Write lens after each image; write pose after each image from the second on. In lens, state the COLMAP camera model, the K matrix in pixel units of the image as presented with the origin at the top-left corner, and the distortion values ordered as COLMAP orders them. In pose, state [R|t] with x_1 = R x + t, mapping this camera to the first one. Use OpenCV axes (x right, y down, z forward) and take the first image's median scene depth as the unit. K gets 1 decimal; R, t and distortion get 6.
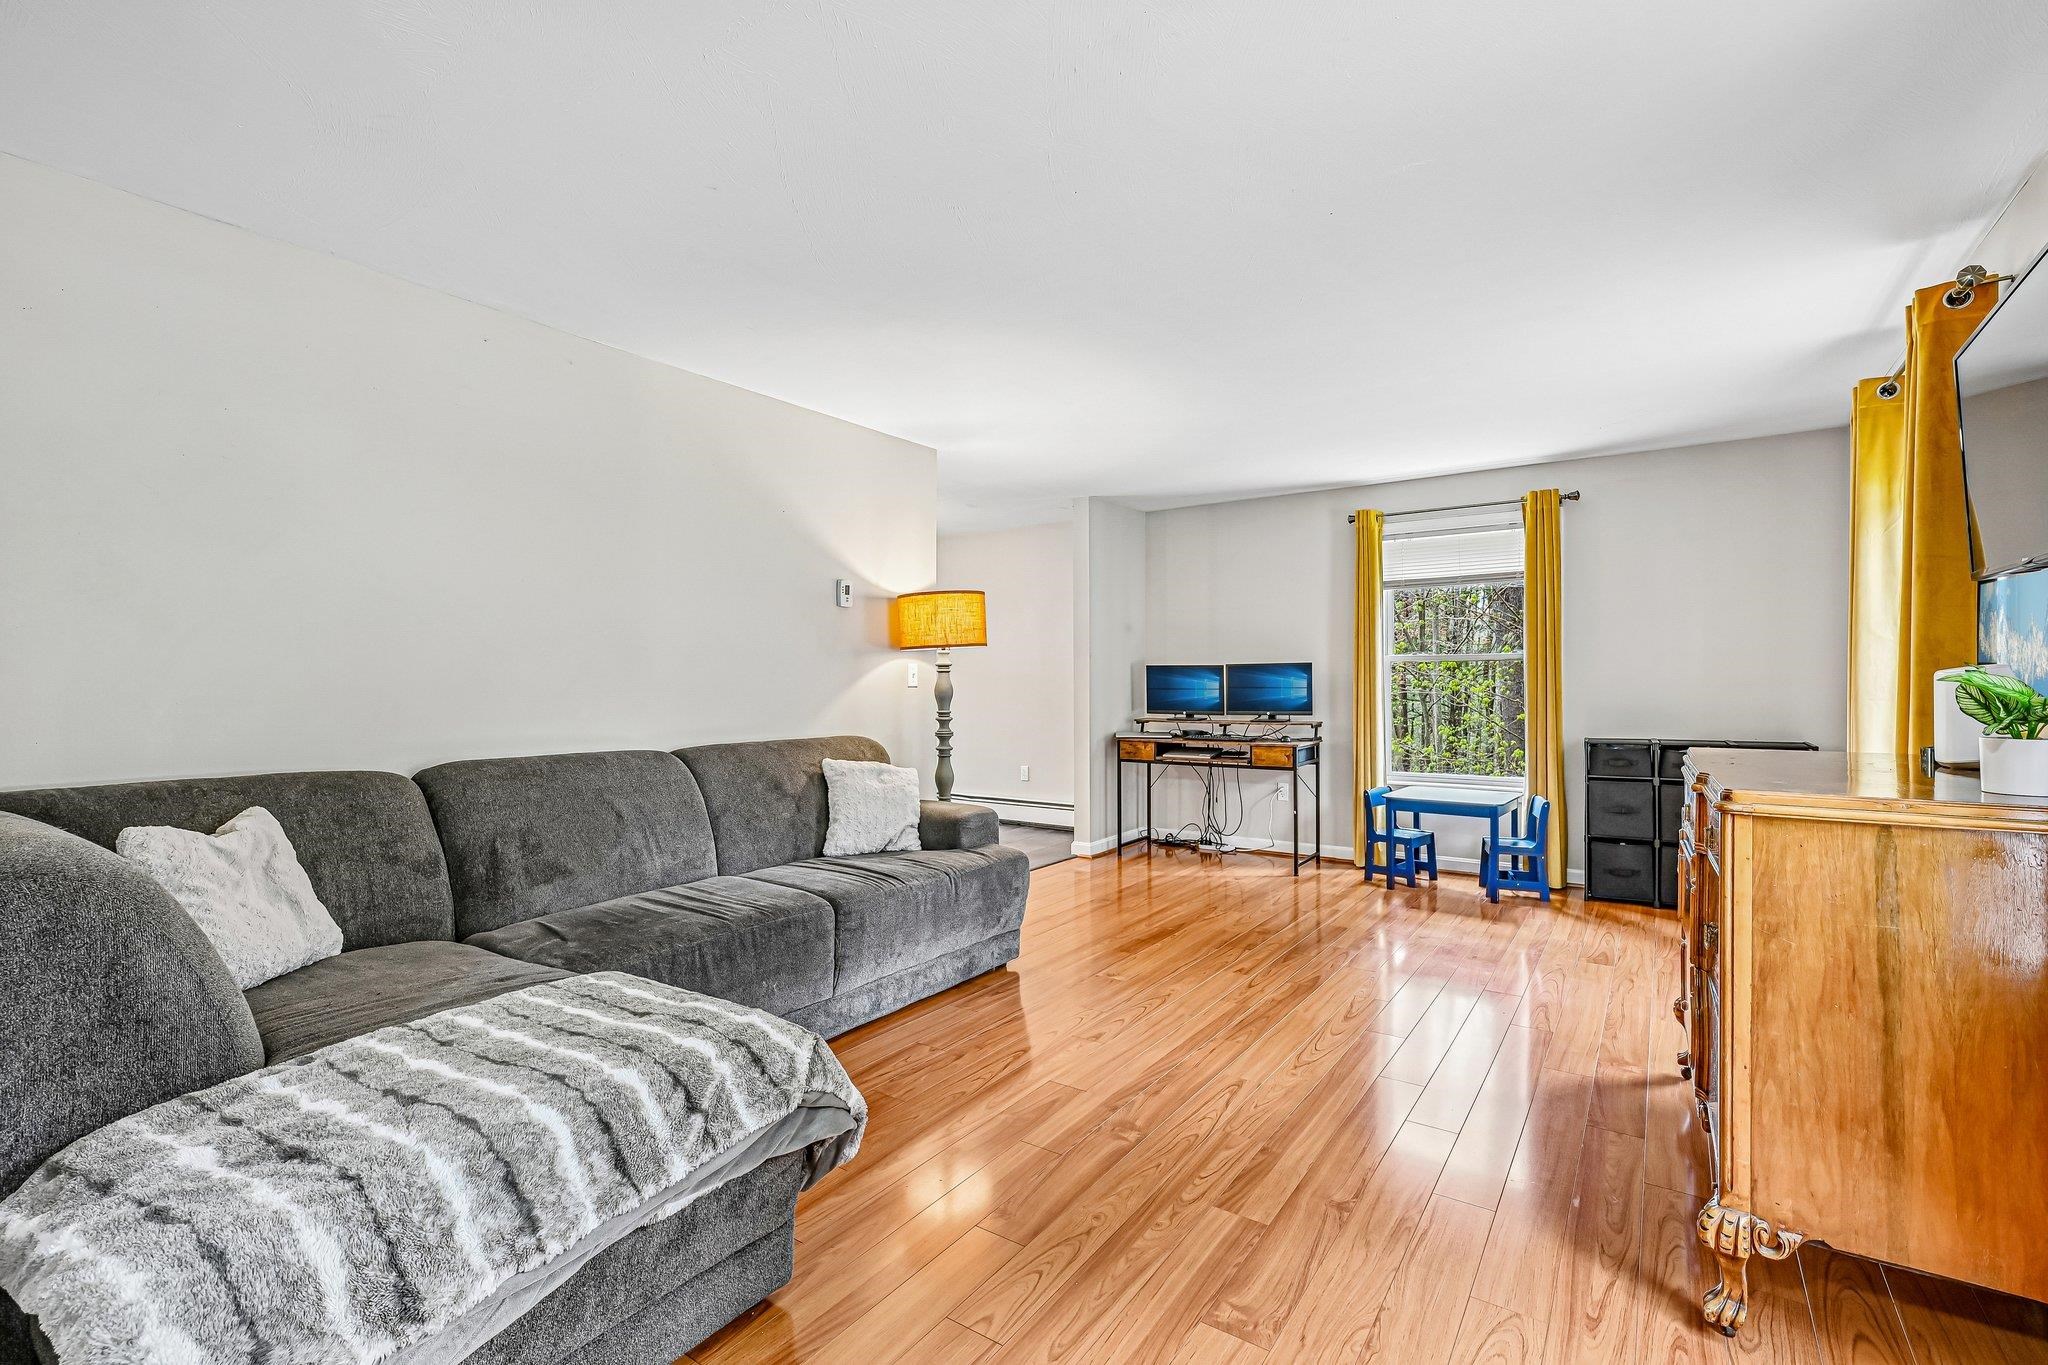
lens RADIAL K [[881.0, 0, 1057.0], [0, 881.0, 683.0], [0, 0, 1]] dist [0.000557, 0.000281]
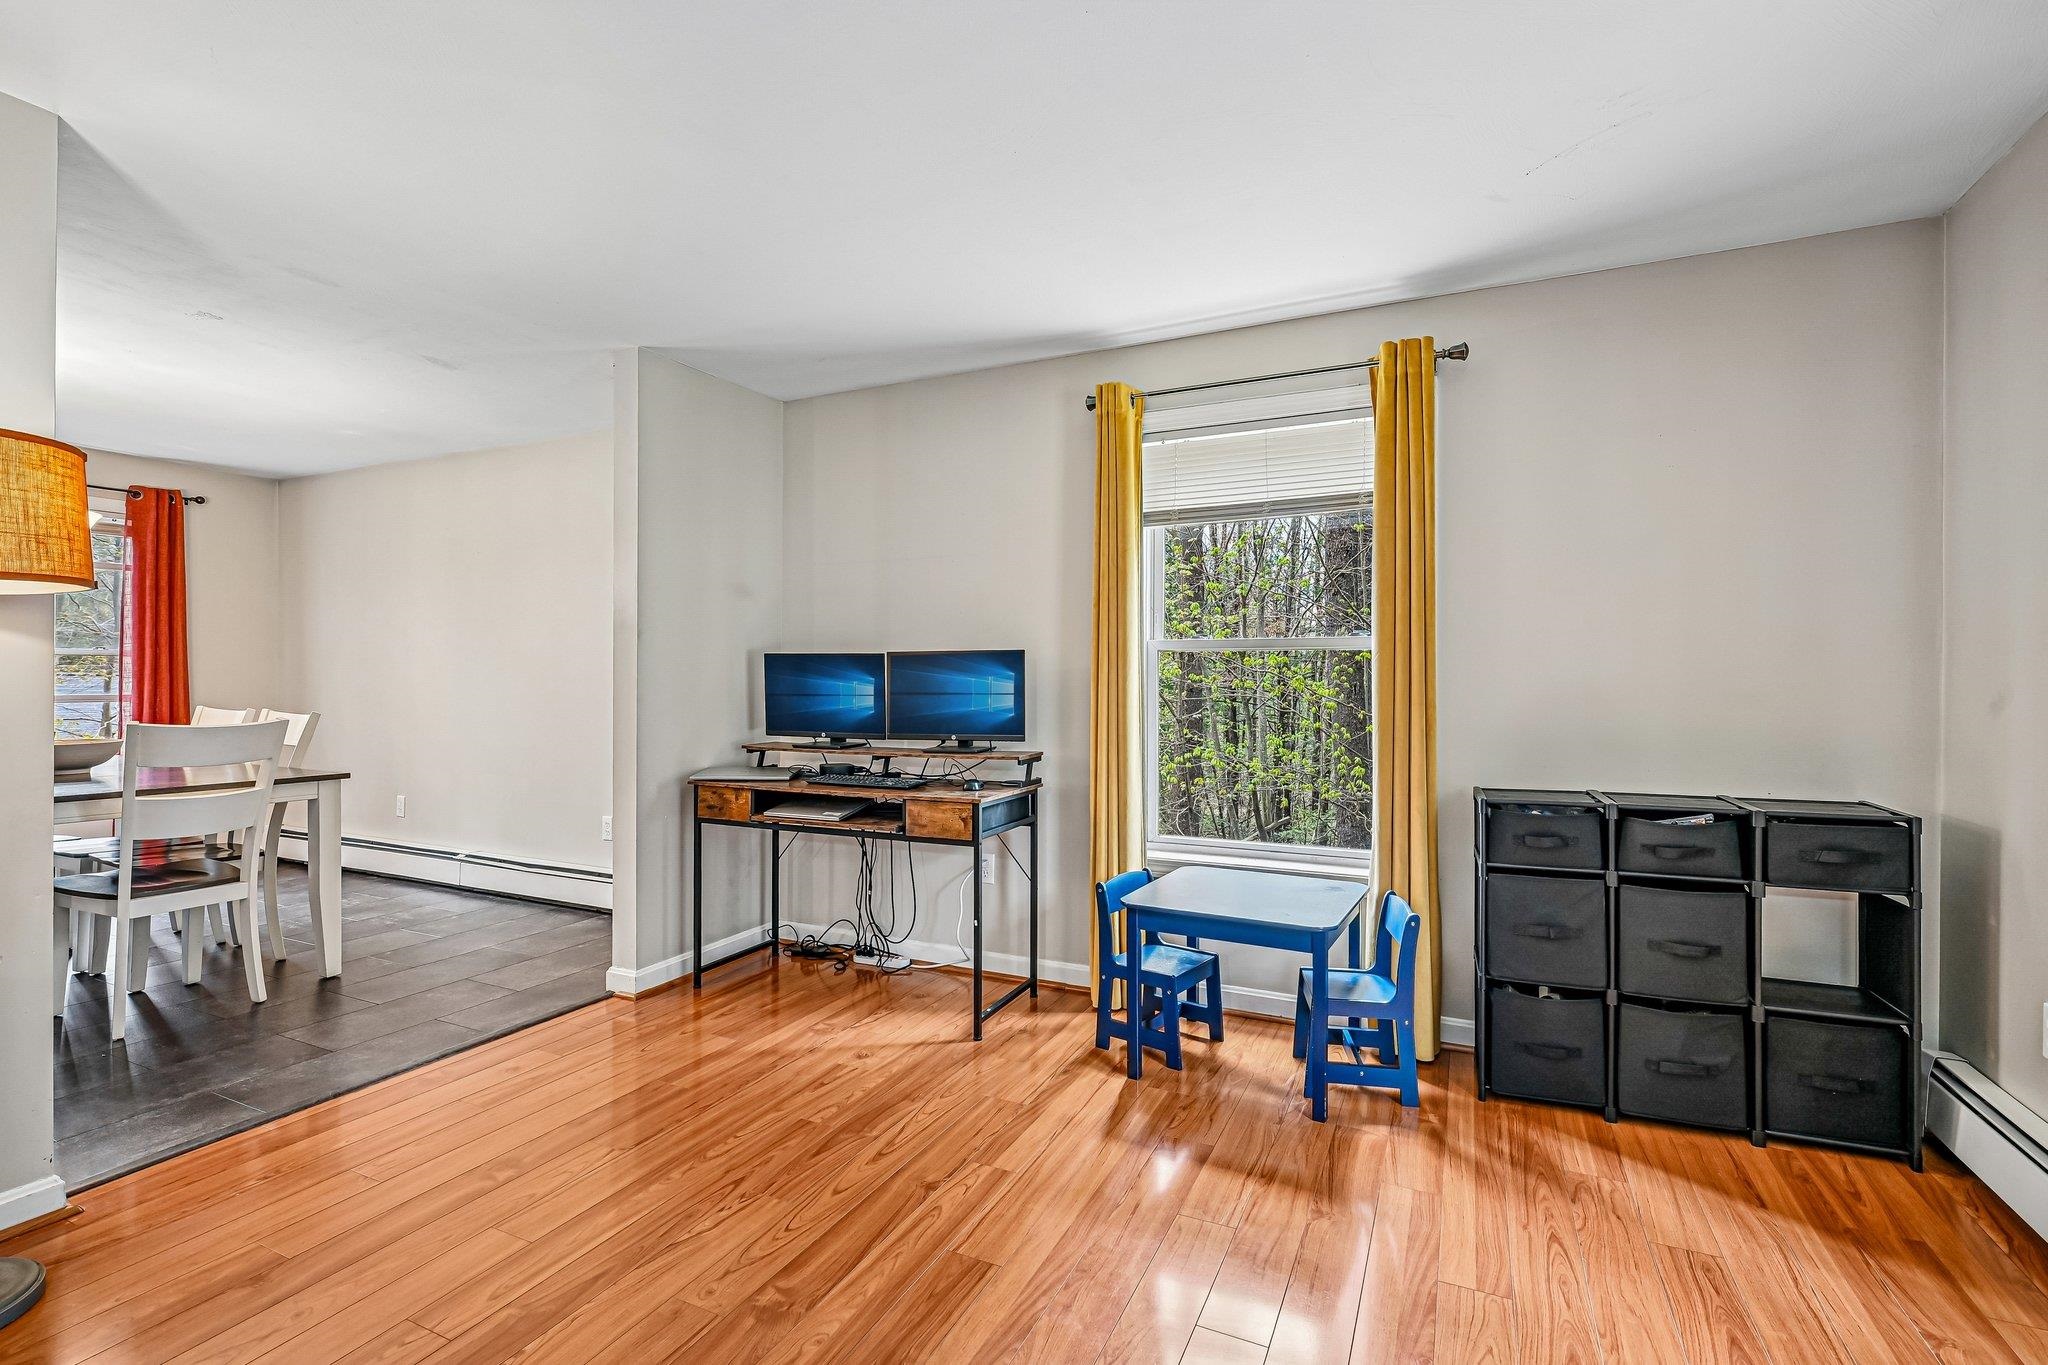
lens RADIAL K [[912.5, 0, 1016.4], [0, 912.5, 683.1], [0, 0, 1]] dist [-0.002200, 0.000303]
pose [[0.991700, 0.004247, 0.128507, 0.229761], [-0.004624, 0.999986, 0.002634, -0.003498], [-0.128494, -0.003206, 0.991705, 0.451173]]
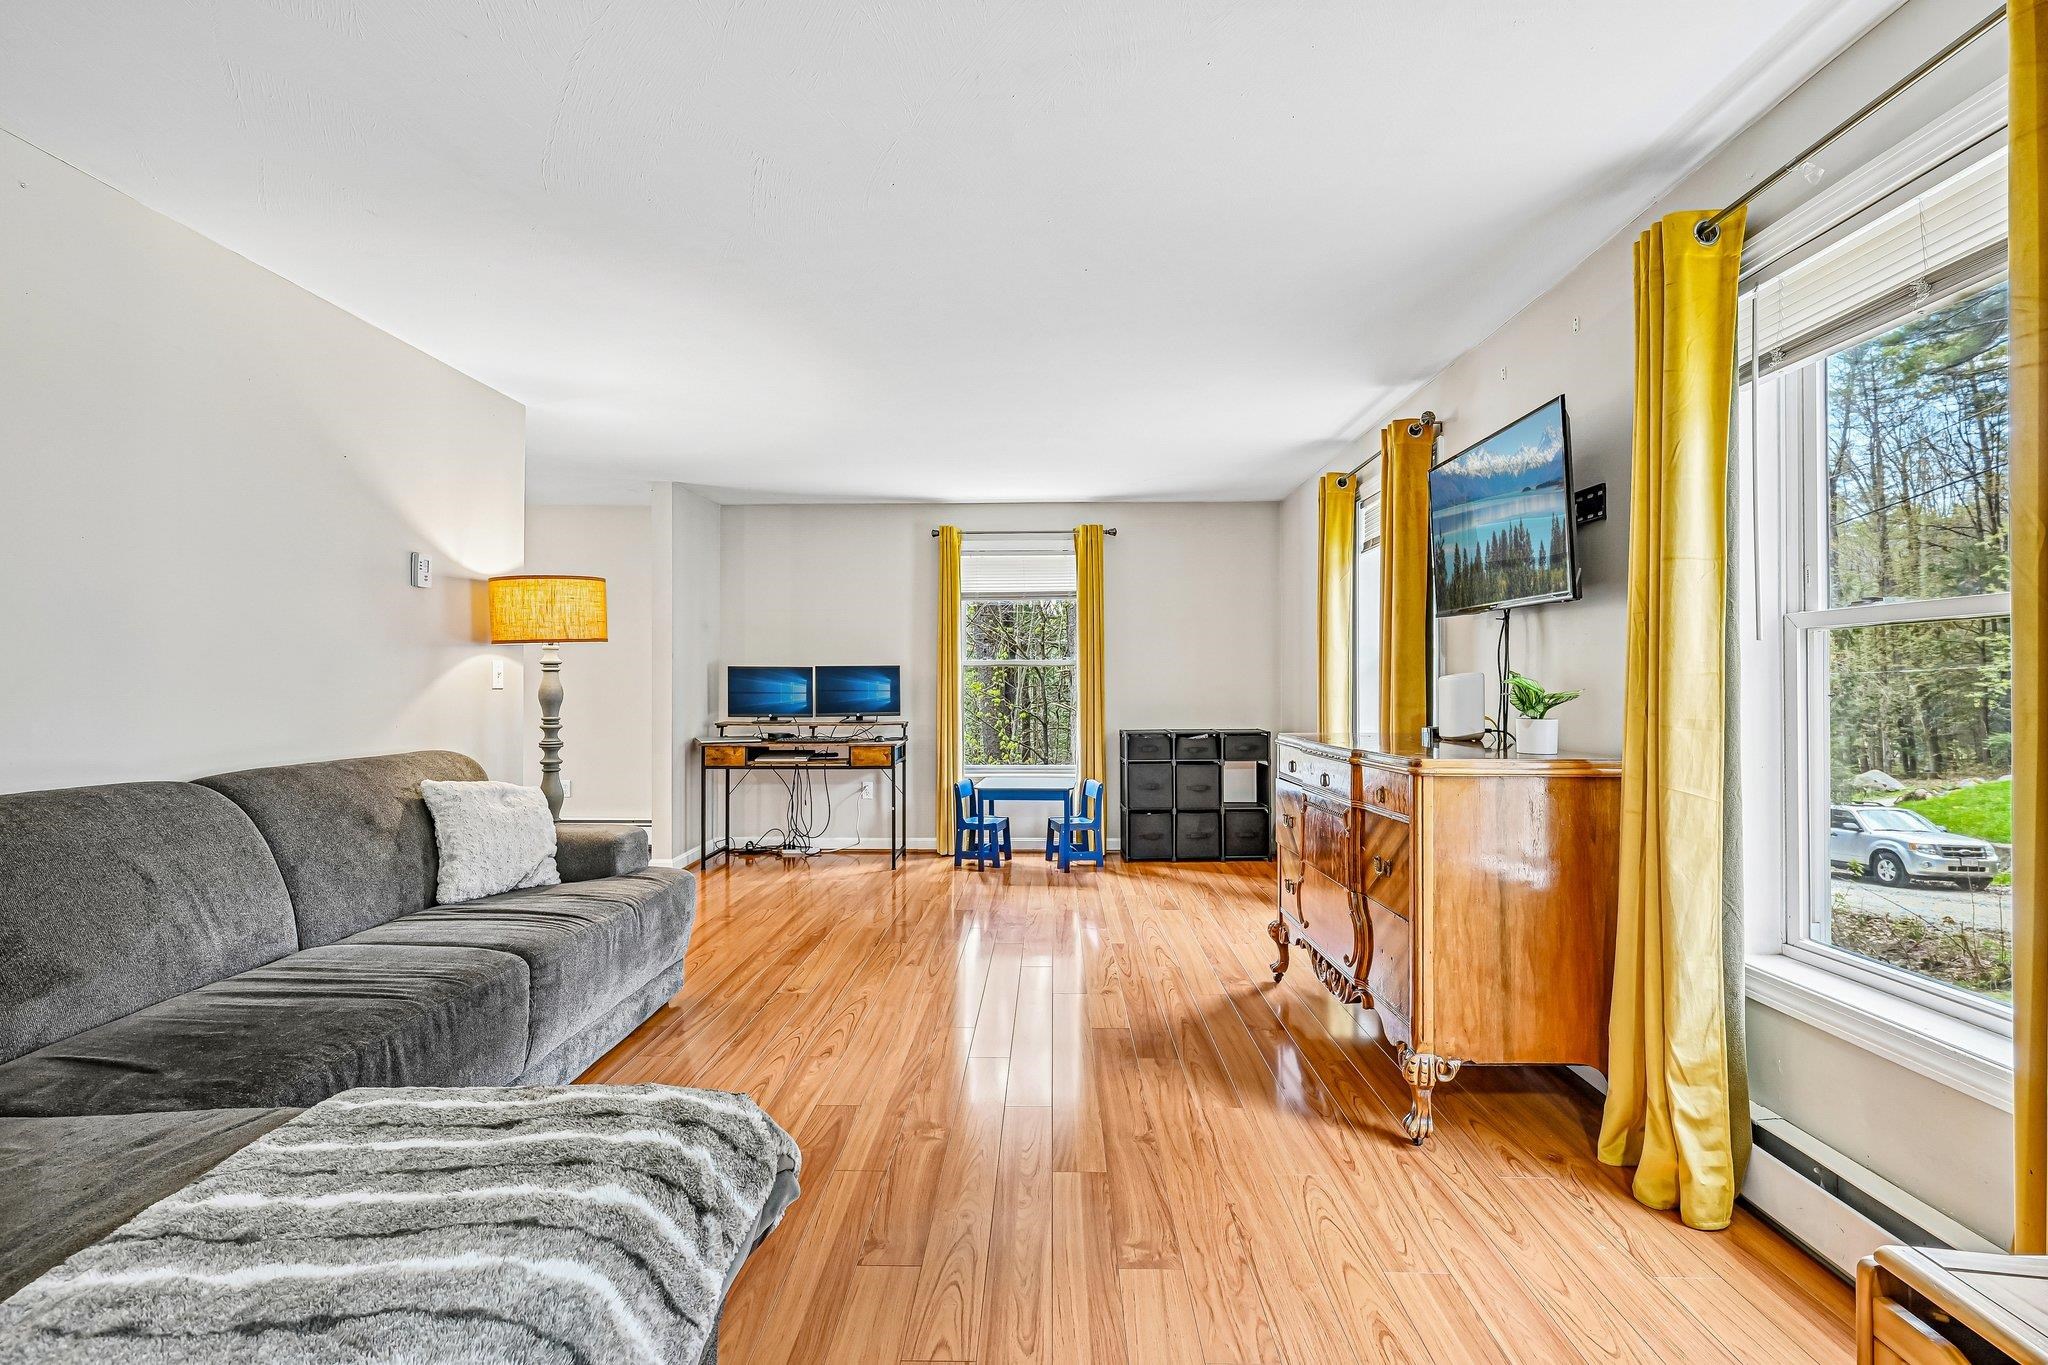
lens RADIAL K [[870.4, 0, 1022.8], [0, 870.4, 679.7], [0, 0, 1]] dist [-0.000619, 0.000153]
pose [[0.847418, 0.004619, 0.530905, -0.153324], [-0.000925, 0.999973, -0.007224, 0.001021], [-0.530925, 0.005630, 0.847400, 0.043476]]
